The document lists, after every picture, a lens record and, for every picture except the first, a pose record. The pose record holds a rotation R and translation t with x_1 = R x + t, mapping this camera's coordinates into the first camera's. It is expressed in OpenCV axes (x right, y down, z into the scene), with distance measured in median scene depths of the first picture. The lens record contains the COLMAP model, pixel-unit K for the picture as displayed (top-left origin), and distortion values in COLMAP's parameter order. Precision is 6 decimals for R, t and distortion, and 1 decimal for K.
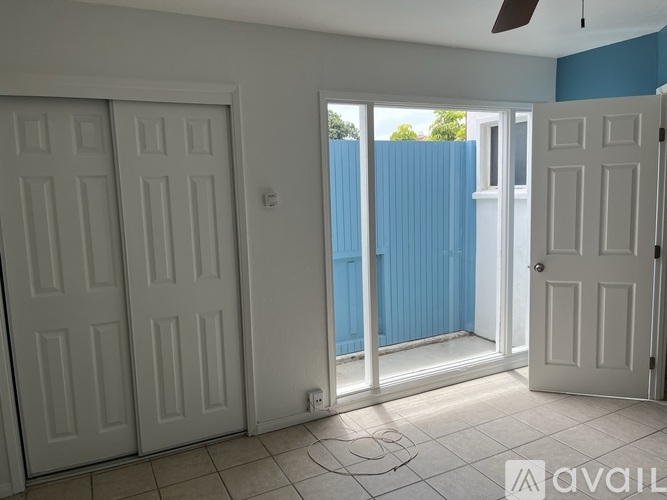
lens RADIAL K [[494.3, 0, 333.5], [0, 494.3, 250.0], [0, 0, 1]] dist [0.092386, -0.127502]
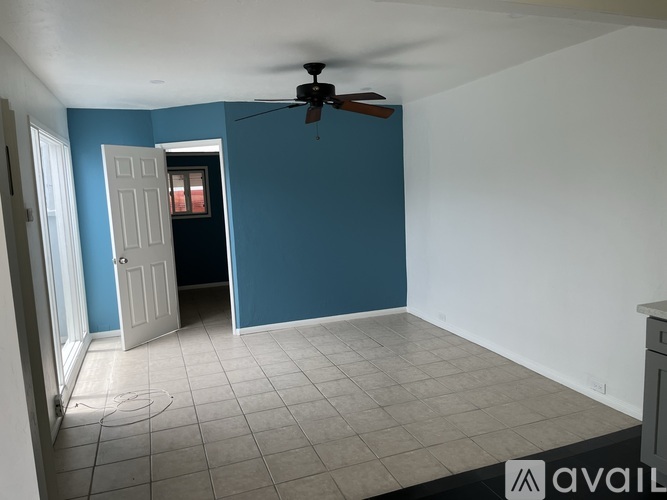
lens RADIAL K [[494.3, 0, 333.5], [0, 494.3, 250.0], [0, 0, 1]] dist [0.092386, -0.127502]
pose [[0.118759, -0.104798, 0.987377, -1.098057], [0.162657, 0.983034, 0.084773, -0.020215], [-0.979510, 0.150536, 0.133790, 0.269459]]
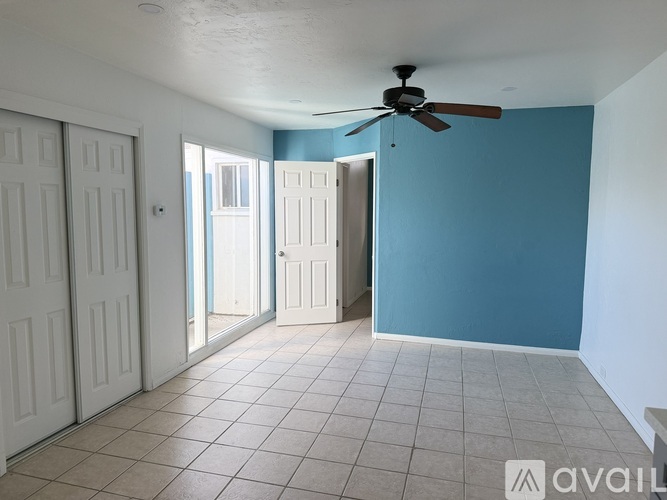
lens RADIAL K [[456.7, 0, 333.5], [0, 456.7, 250.0], [0, 0, 1]] dist [0.004764, -0.001333]
pose [[0.679050, -0.036096, 0.733204, -0.744699], [0.066081, 0.997741, -0.012081, 0.056818], [-0.731112, 0.056654, 0.679901, -0.185527]]
